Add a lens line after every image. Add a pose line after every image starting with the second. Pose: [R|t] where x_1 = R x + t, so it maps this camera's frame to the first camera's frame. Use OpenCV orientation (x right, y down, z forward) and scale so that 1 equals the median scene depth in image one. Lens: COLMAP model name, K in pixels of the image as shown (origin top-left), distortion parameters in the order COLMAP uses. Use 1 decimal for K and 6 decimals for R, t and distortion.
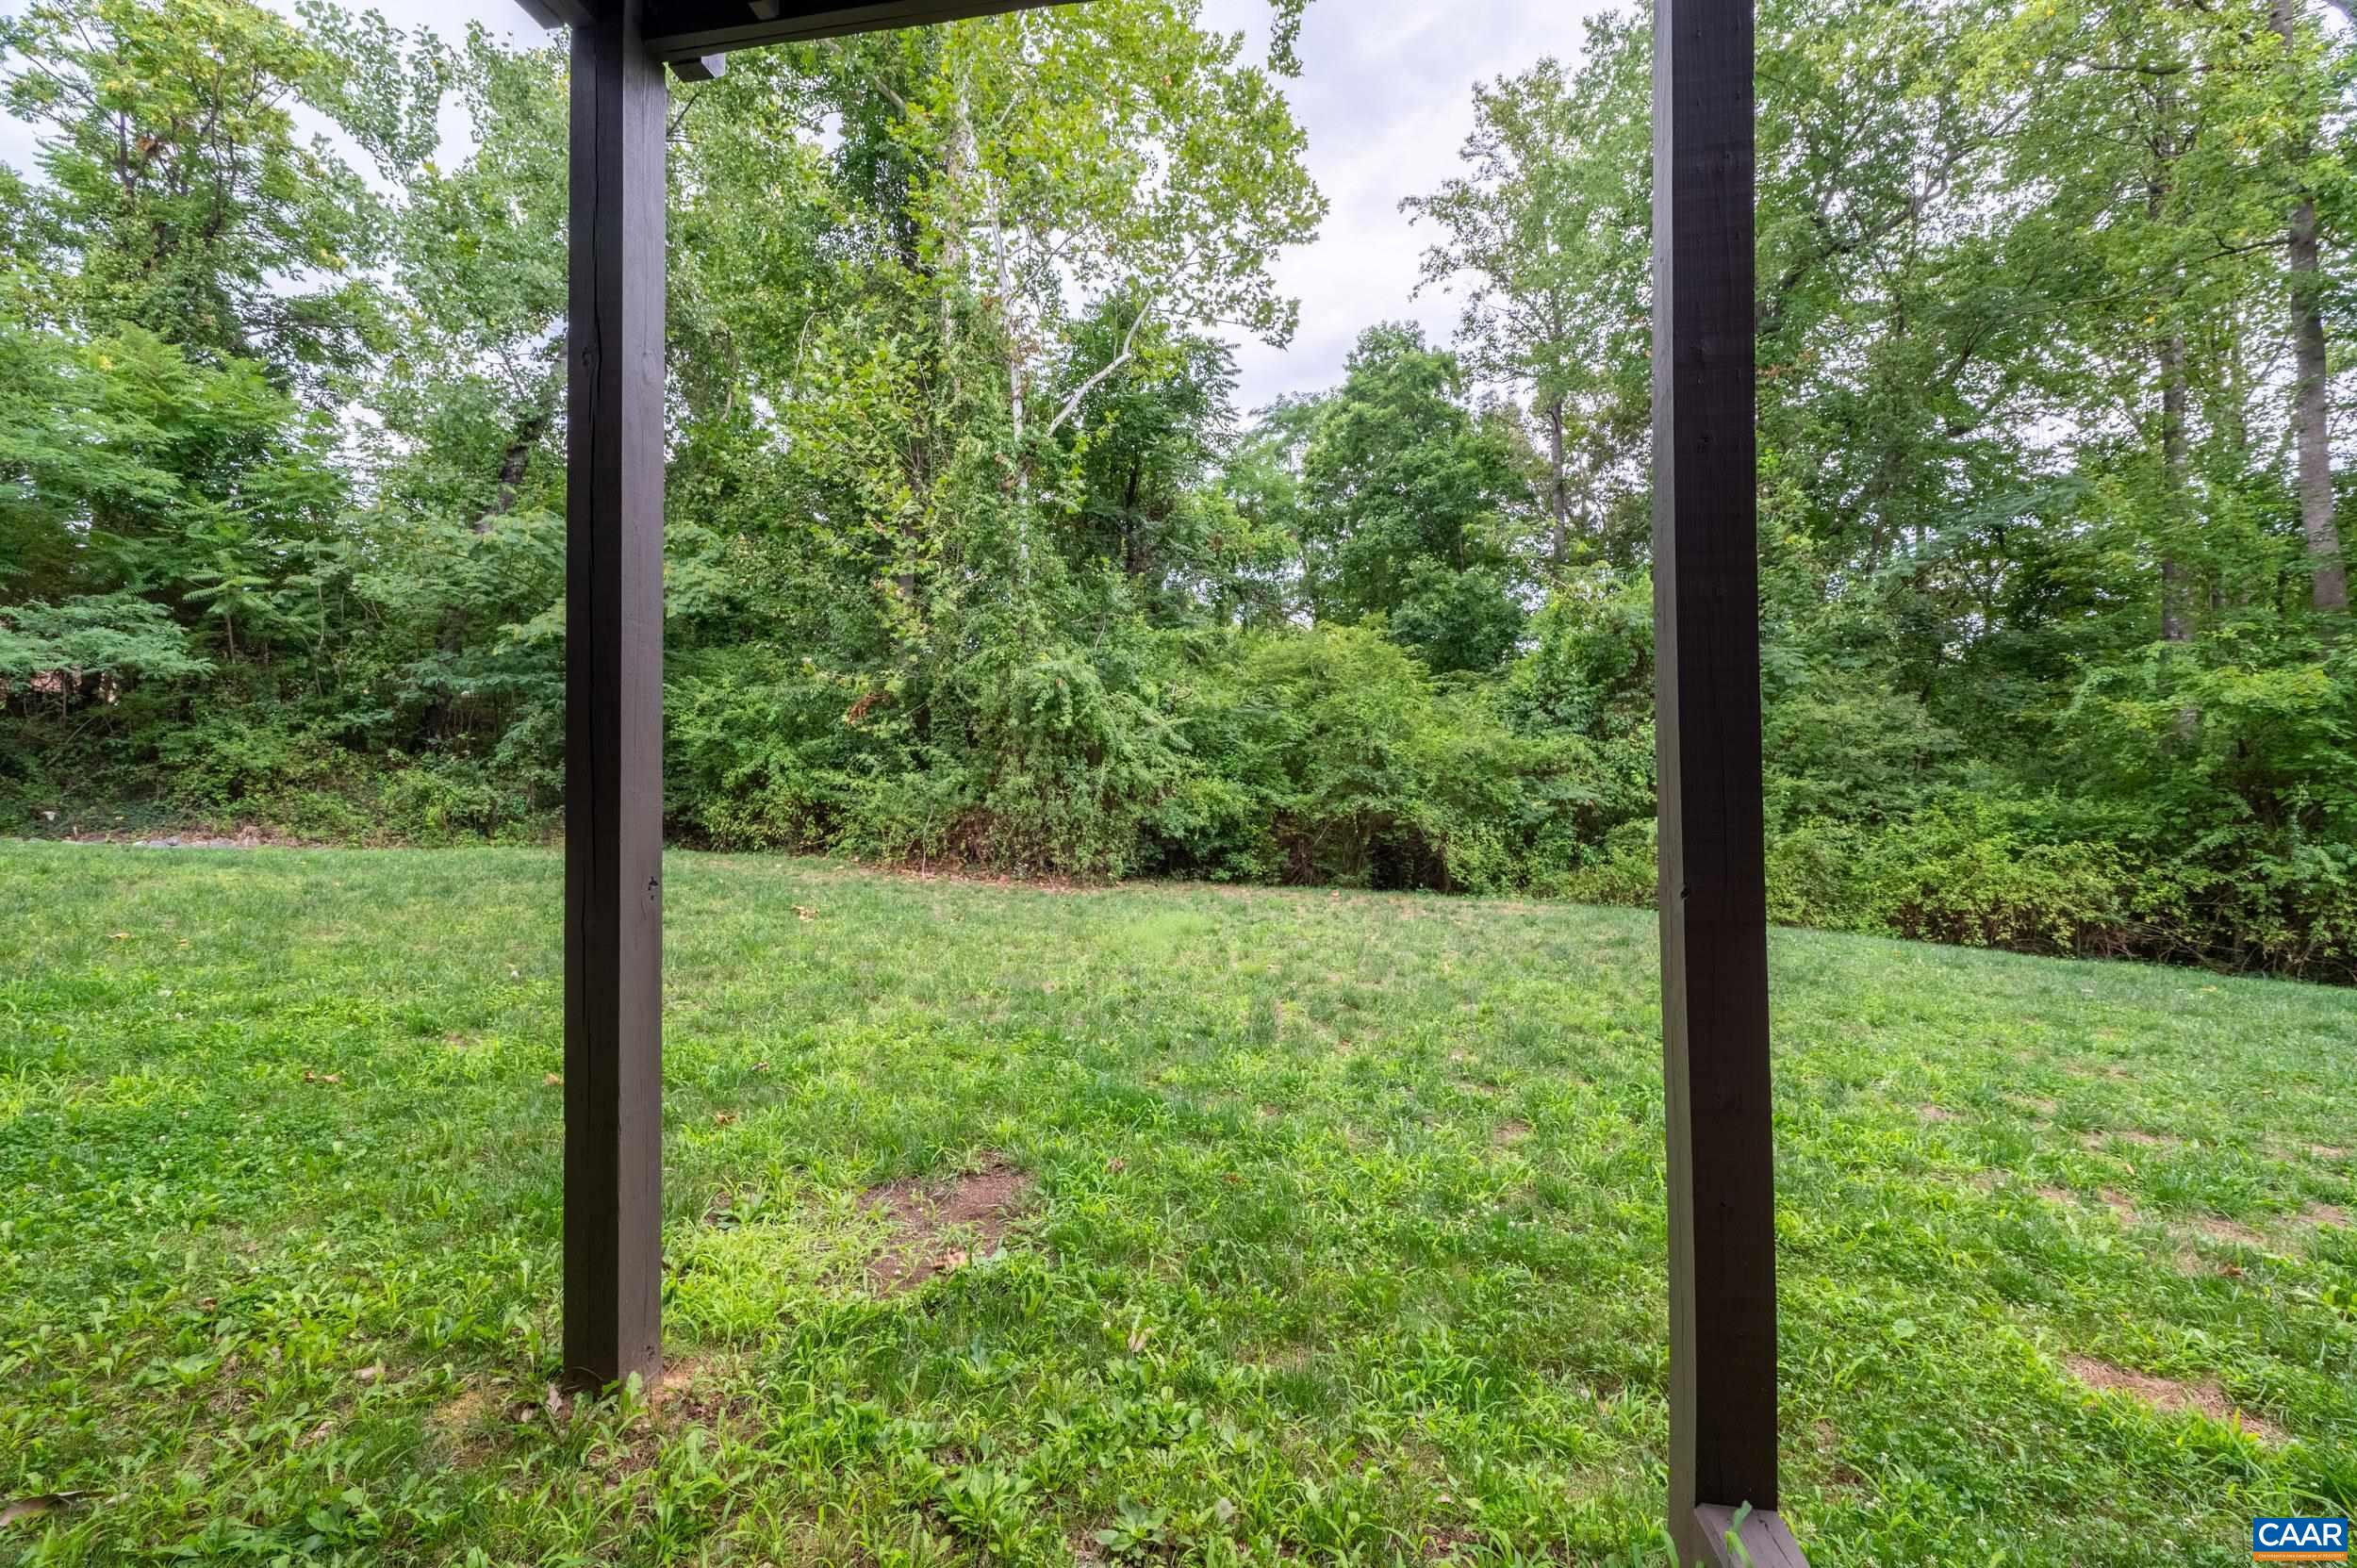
lens RADIAL K [[900.4, 0, 1164.1], [0, 900.4, 780.4], [0, 0, 1]] dist [0.001982, 0.001294]
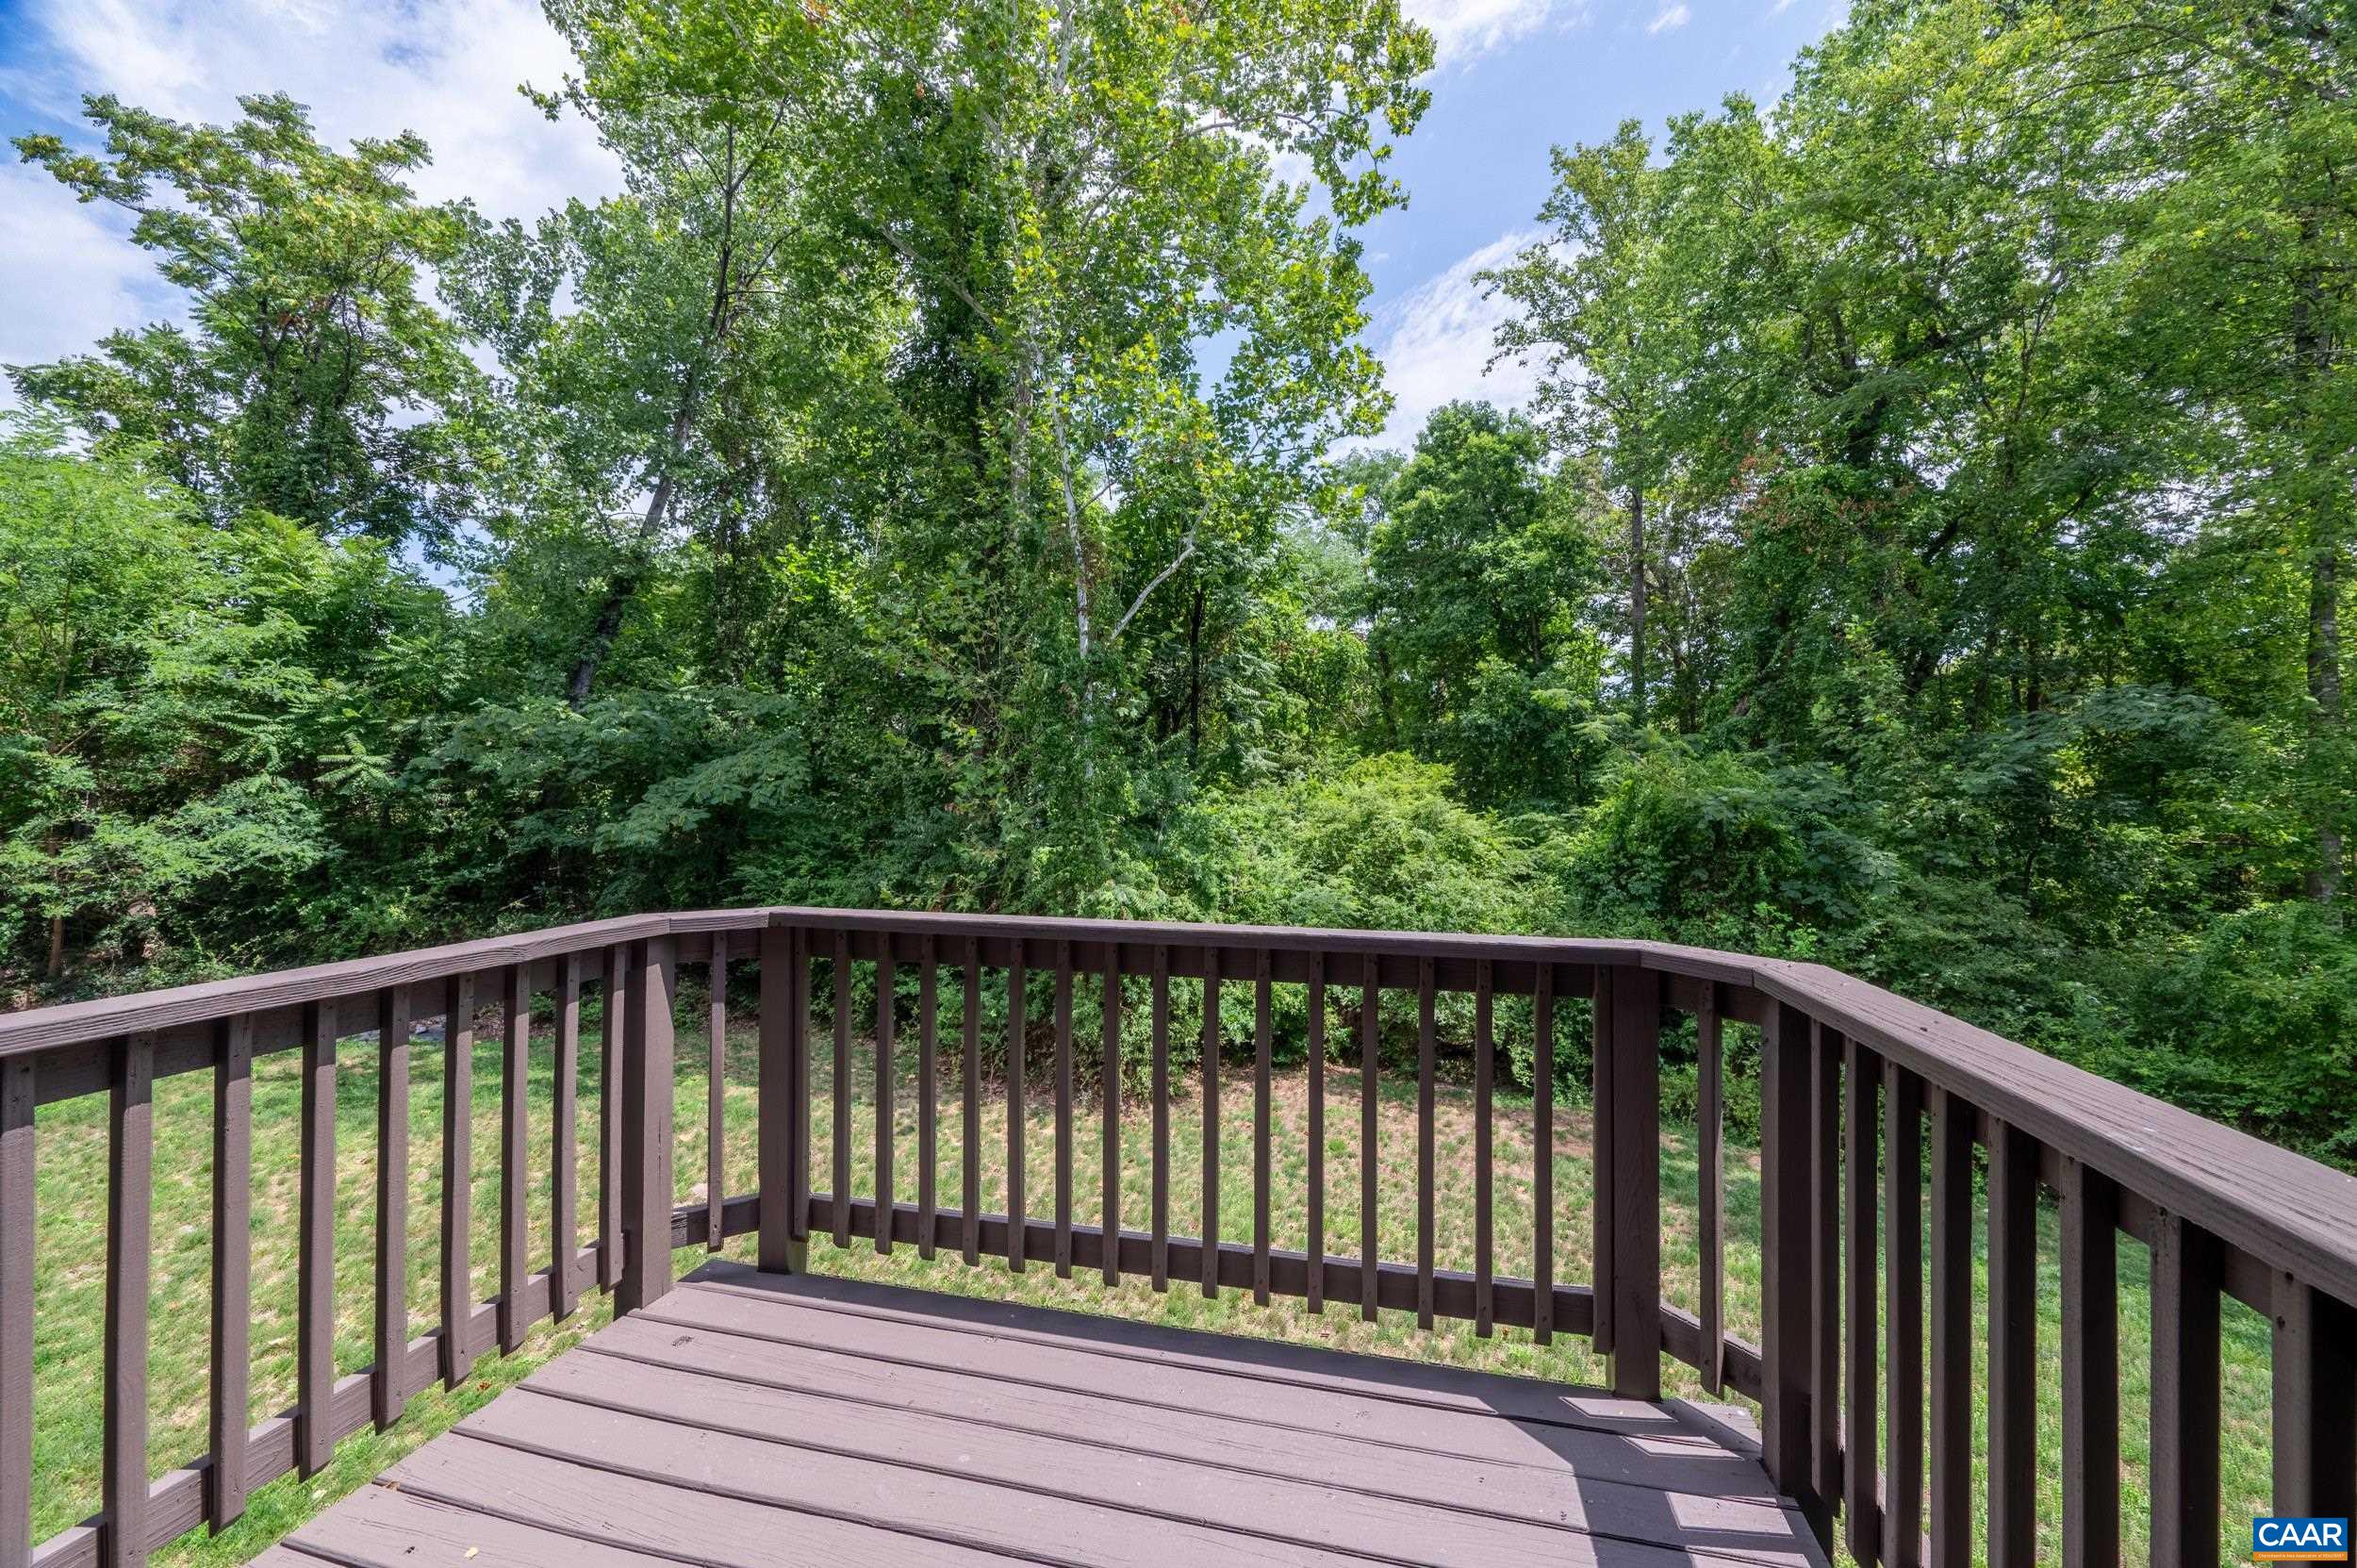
lens RADIAL K [[900.4, 0, 1169.4], [0, 900.4, 790.8], [0, 0, 1]] dist [0.001982, 0.001294]
pose [[0.997616, 0.004035, -0.068895, 0.002774], [-0.003454, 0.999958, 0.008543, -0.109697], [0.068927, -0.008285, 0.997587, -0.004568]]
